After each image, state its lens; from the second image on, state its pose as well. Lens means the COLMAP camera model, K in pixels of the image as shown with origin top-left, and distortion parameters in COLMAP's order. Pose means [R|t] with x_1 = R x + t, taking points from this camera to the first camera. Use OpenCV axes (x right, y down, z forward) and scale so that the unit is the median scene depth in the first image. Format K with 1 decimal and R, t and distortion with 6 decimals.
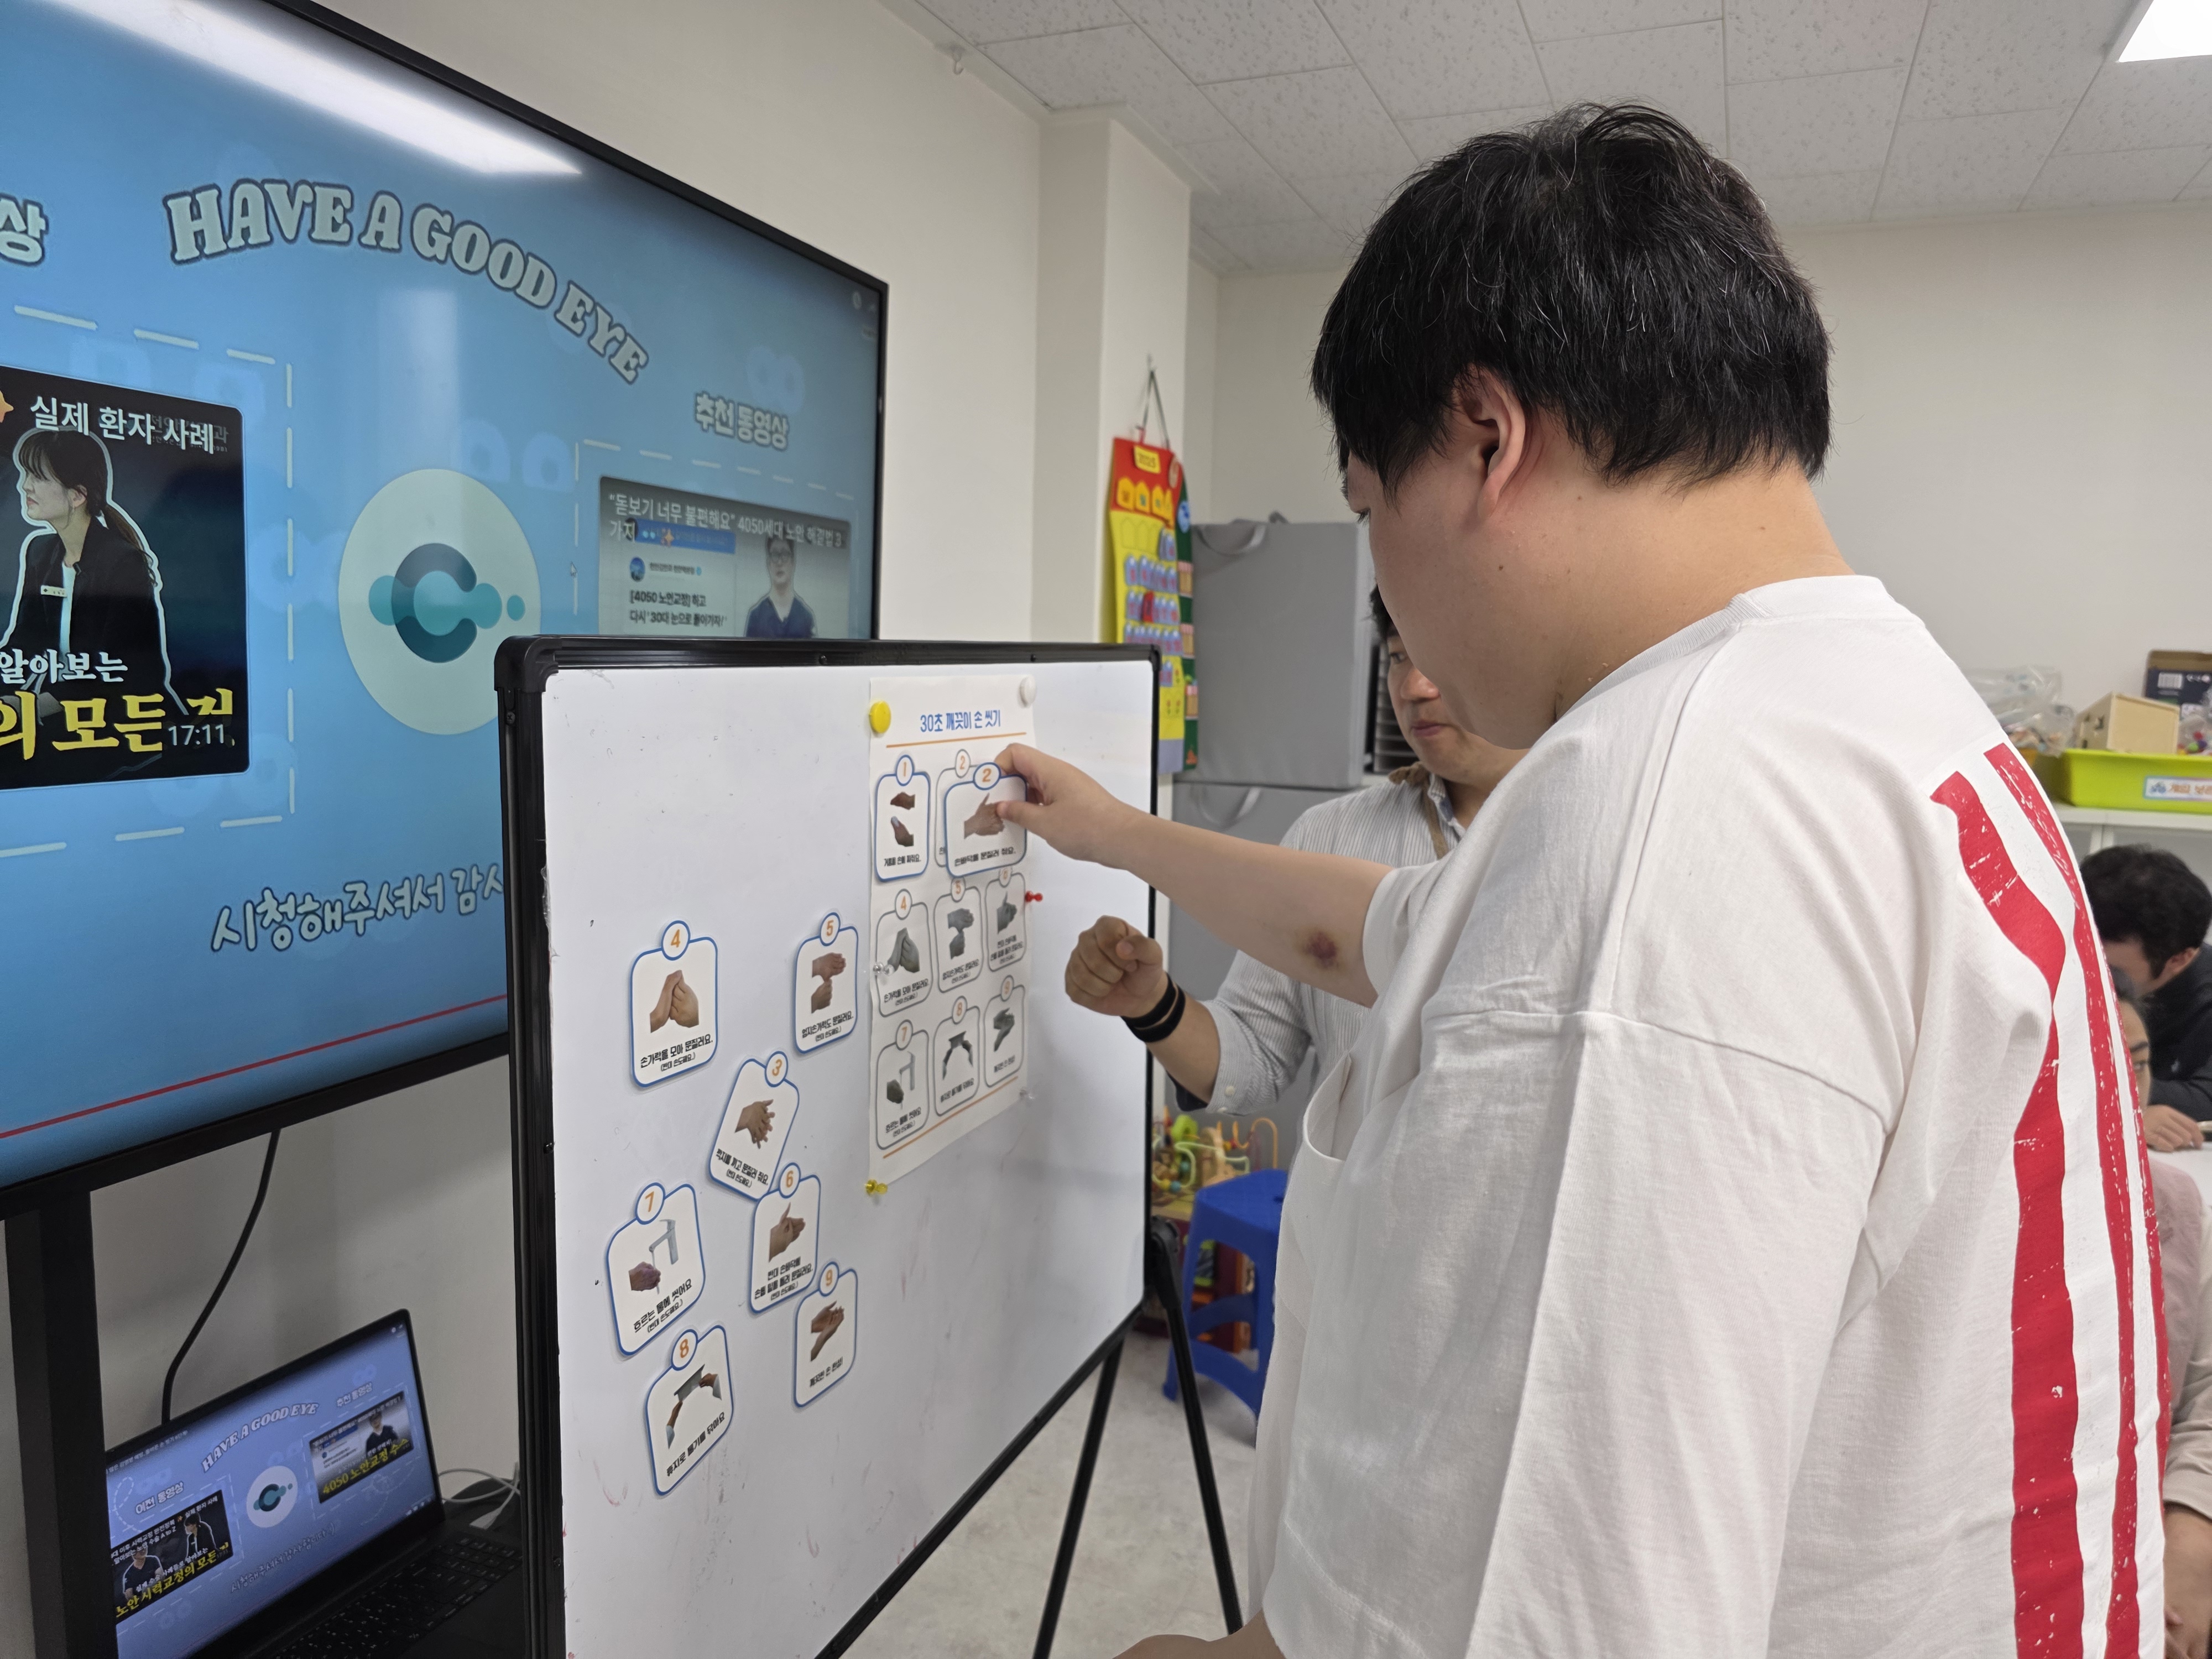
lens RADIAL K [[1485.9, 0, 1127.2], [0, 1485.9, 817.5], [0, 0, 1]] dist [0.061246, -0.057065]
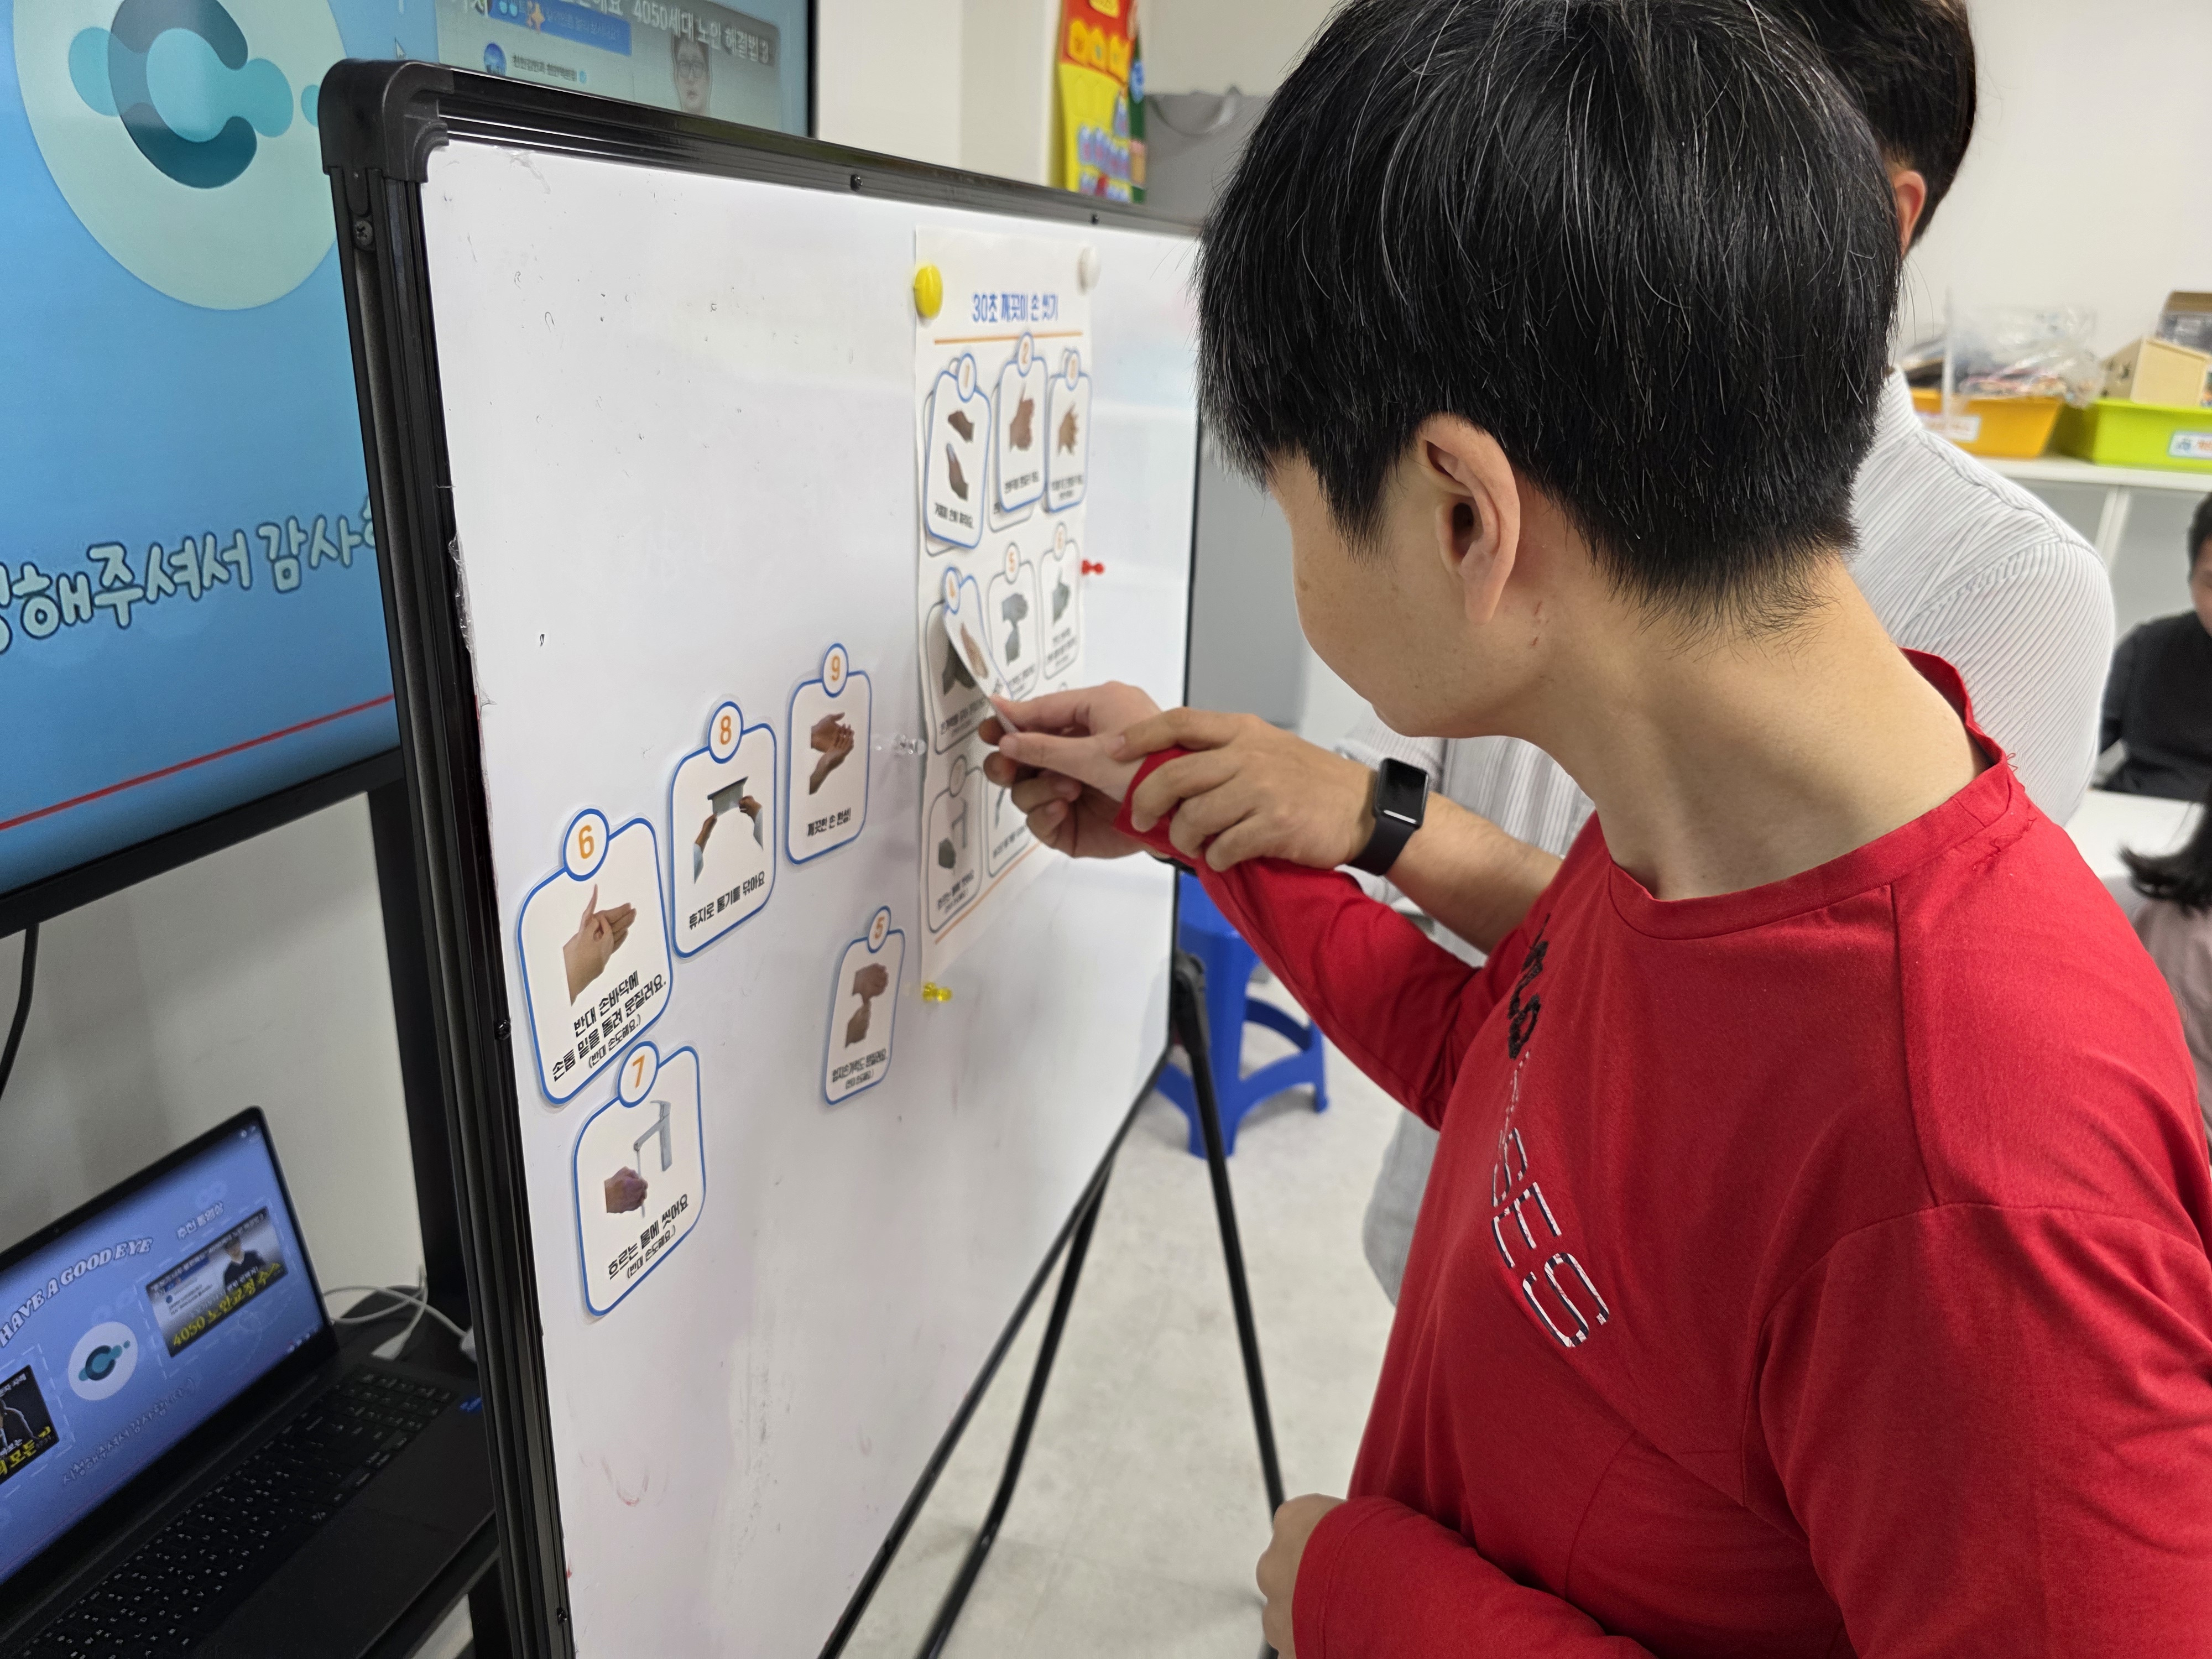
lens RADIAL K [[1530.3, 0, 1130.3], [0, 1530.3, 804.6], [0, 0, 1]] dist [0.006432, -0.012029]
pose [[0.995195, -0.006664, 0.097690, -0.117241], [-0.014826, 0.975924, 0.217605, 0.002719], [-0.096788, -0.218007, 0.971136, 0.246146]]
